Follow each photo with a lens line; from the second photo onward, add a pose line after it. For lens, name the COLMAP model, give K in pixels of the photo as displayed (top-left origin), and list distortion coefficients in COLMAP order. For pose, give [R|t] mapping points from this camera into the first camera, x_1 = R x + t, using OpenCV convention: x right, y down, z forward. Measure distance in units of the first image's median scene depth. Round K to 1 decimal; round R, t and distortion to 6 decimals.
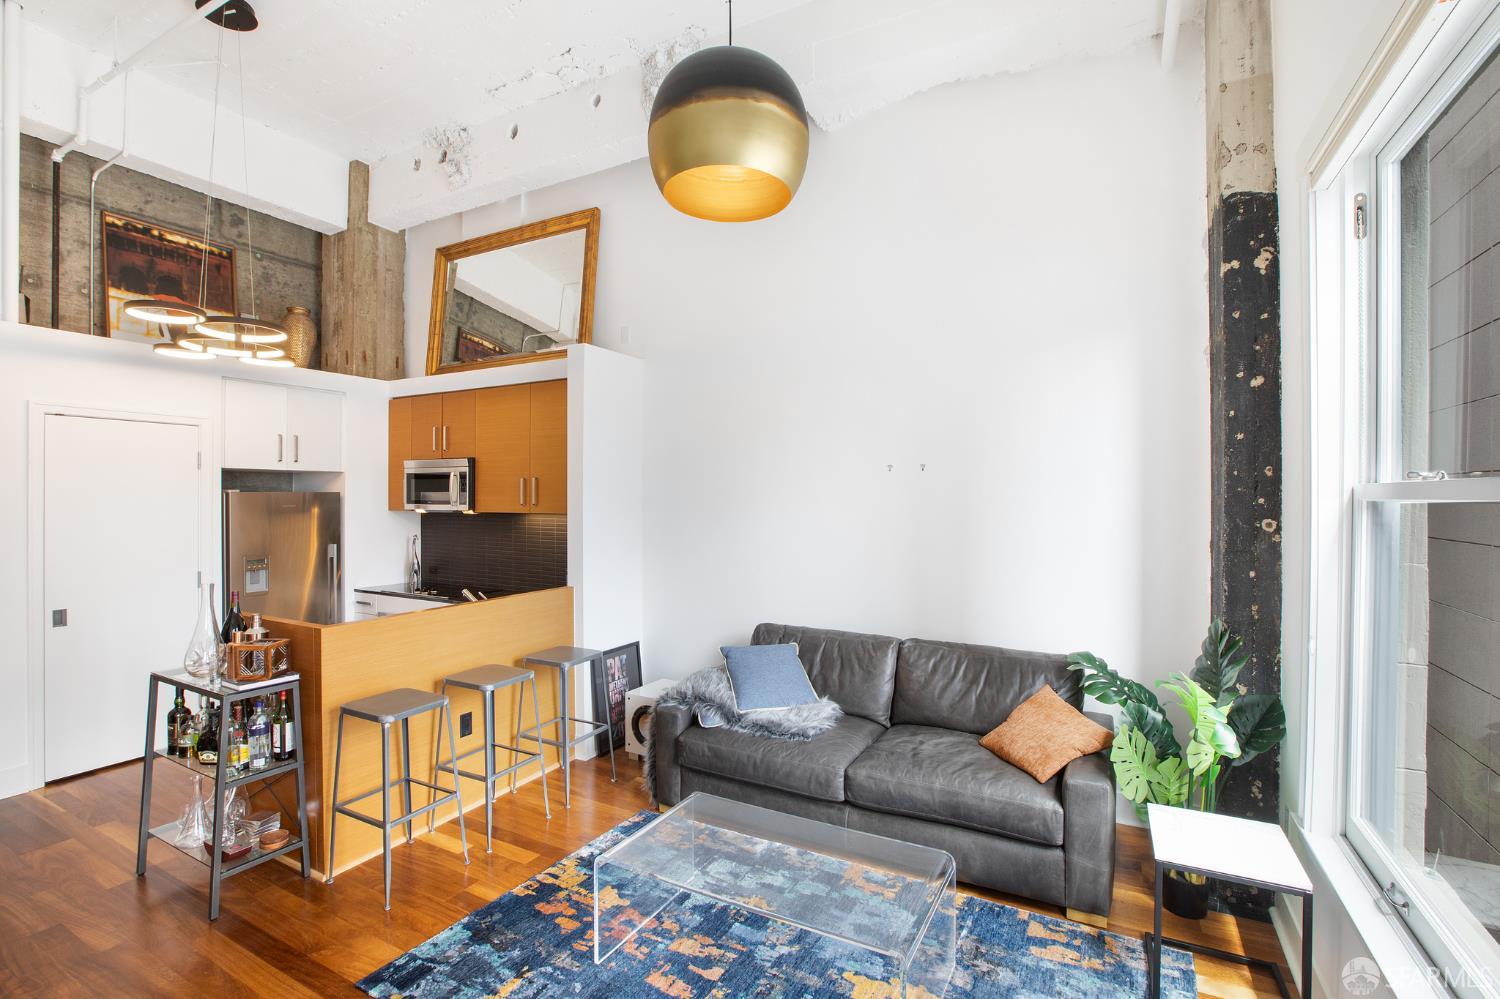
lens RADIAL K [[701.7, 0, 750.0], [0, 701.7, 499.5], [0, 0, 1]] dist [-0.061973, 0.033264]
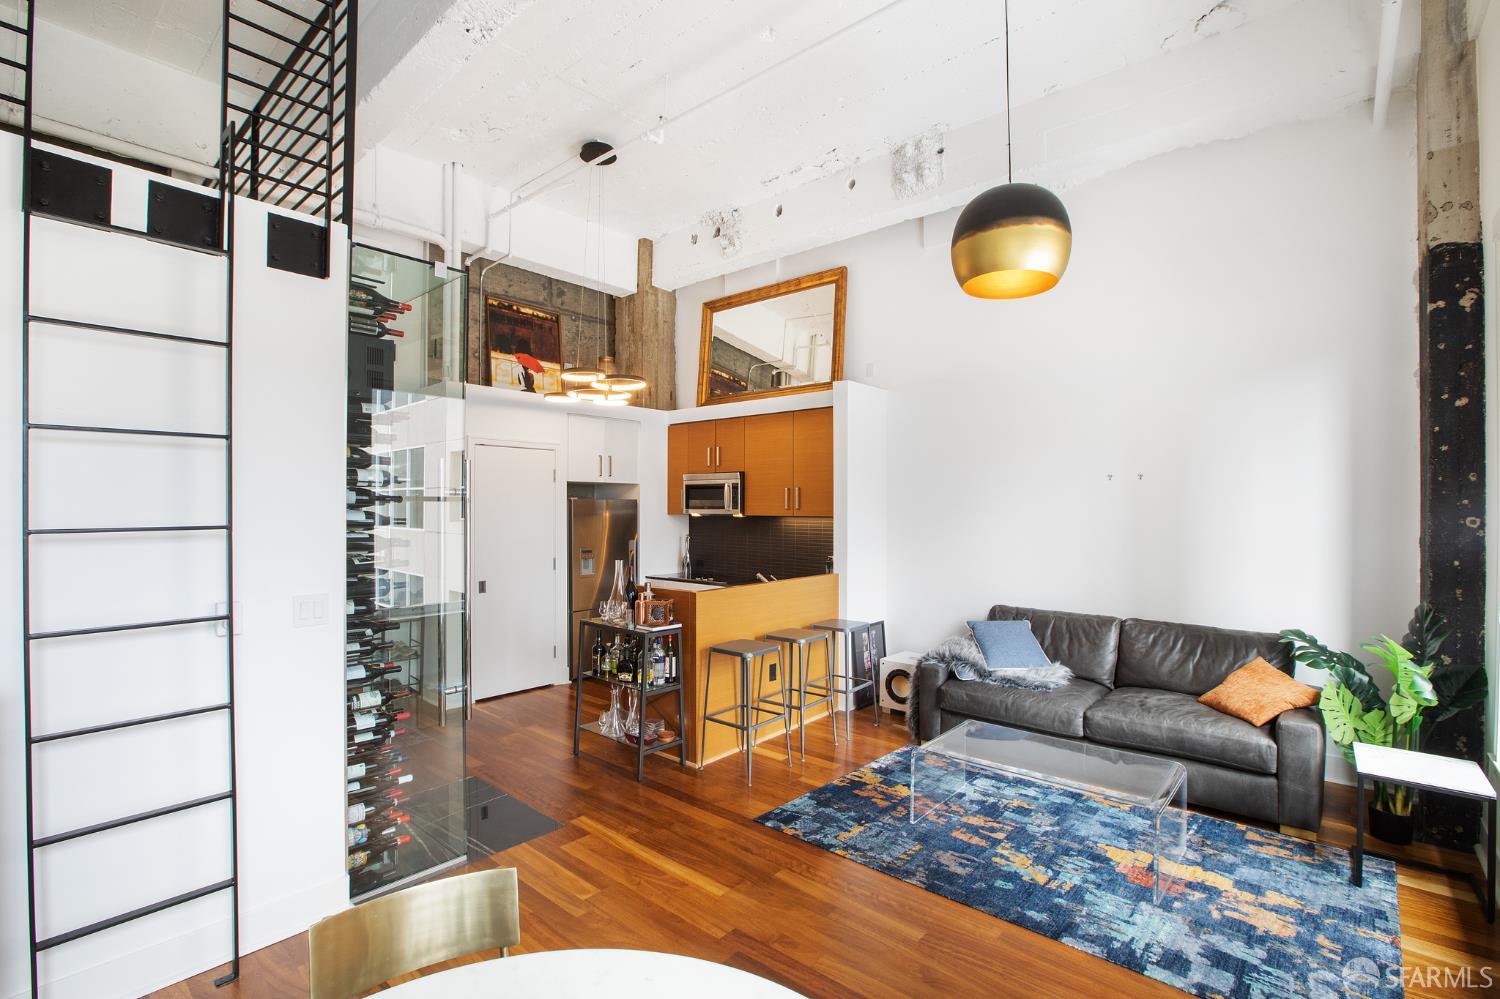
lens RADIAL K [[703.8, 0, 743.8], [0, 703.8, 510.6], [0, 0, 1]] dist [-0.045470, 0.017232]
pose [[0.974725, 0.000864, -0.223406, -0.180967], [-0.000903, 1.000000, -0.000072, 0.015833], [0.223406, 0.000272, 0.974725, -0.374815]]
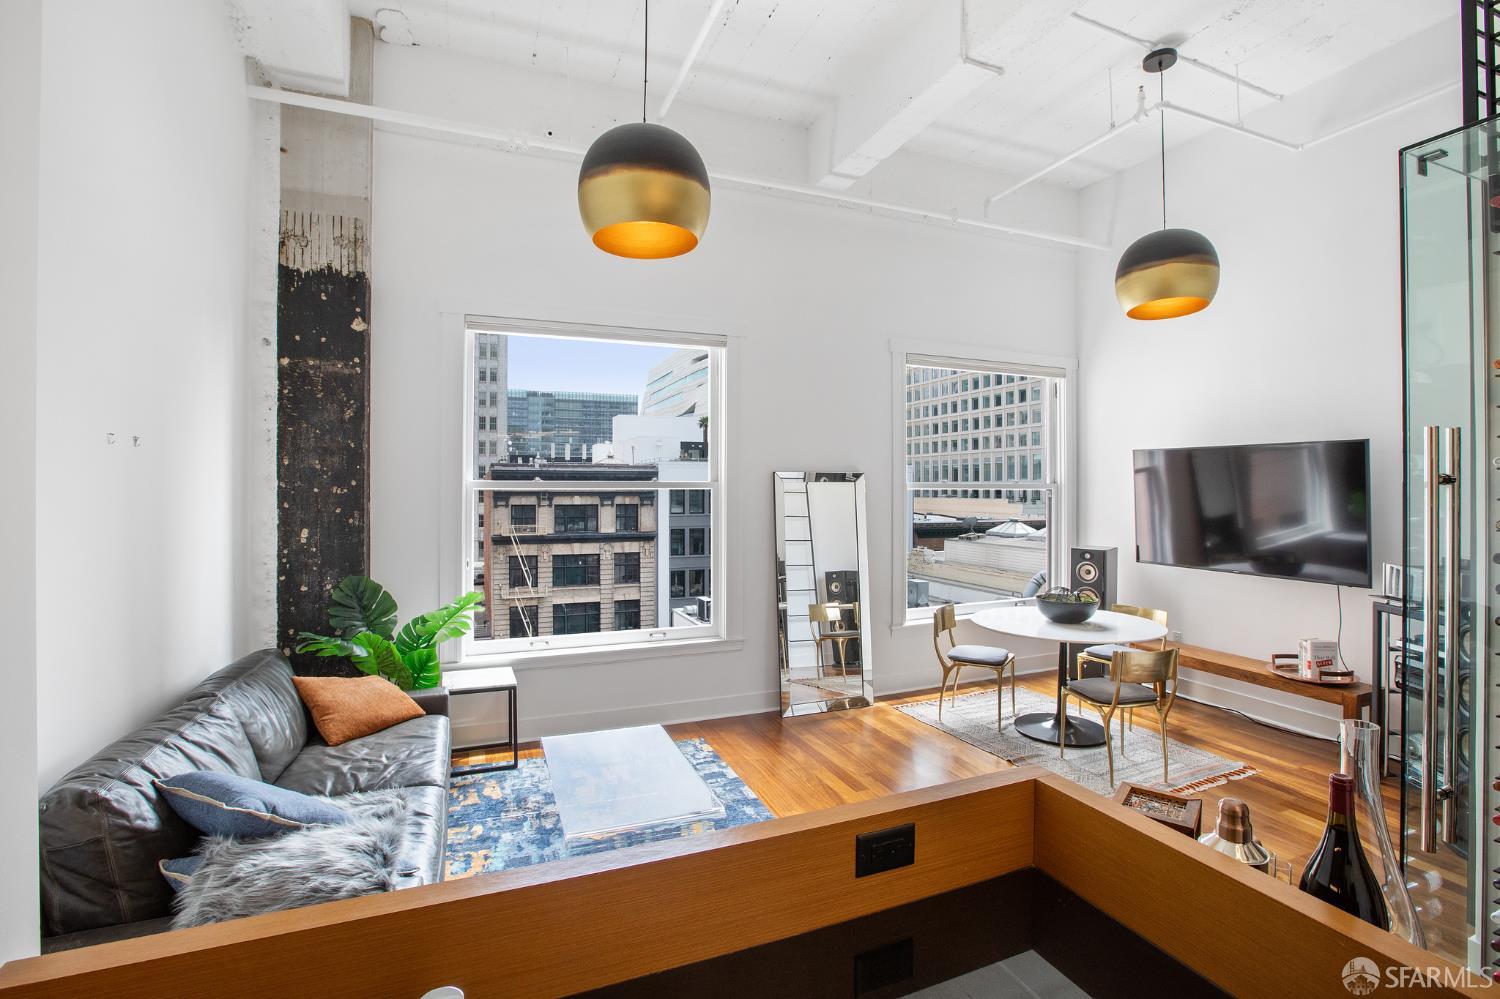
lens RADIAL K [[696.0, 0, 751.8], [0, 696.0, 484.7], [0, 0, 1]] dist [-0.061055, 0.031648]
pose [[-0.779708, 0.000727, 0.626142, -0.709295], [0.003648, 0.999988, 0.003382, -0.008670], [-0.626132, 0.004921, -0.779701, 1.377266]]
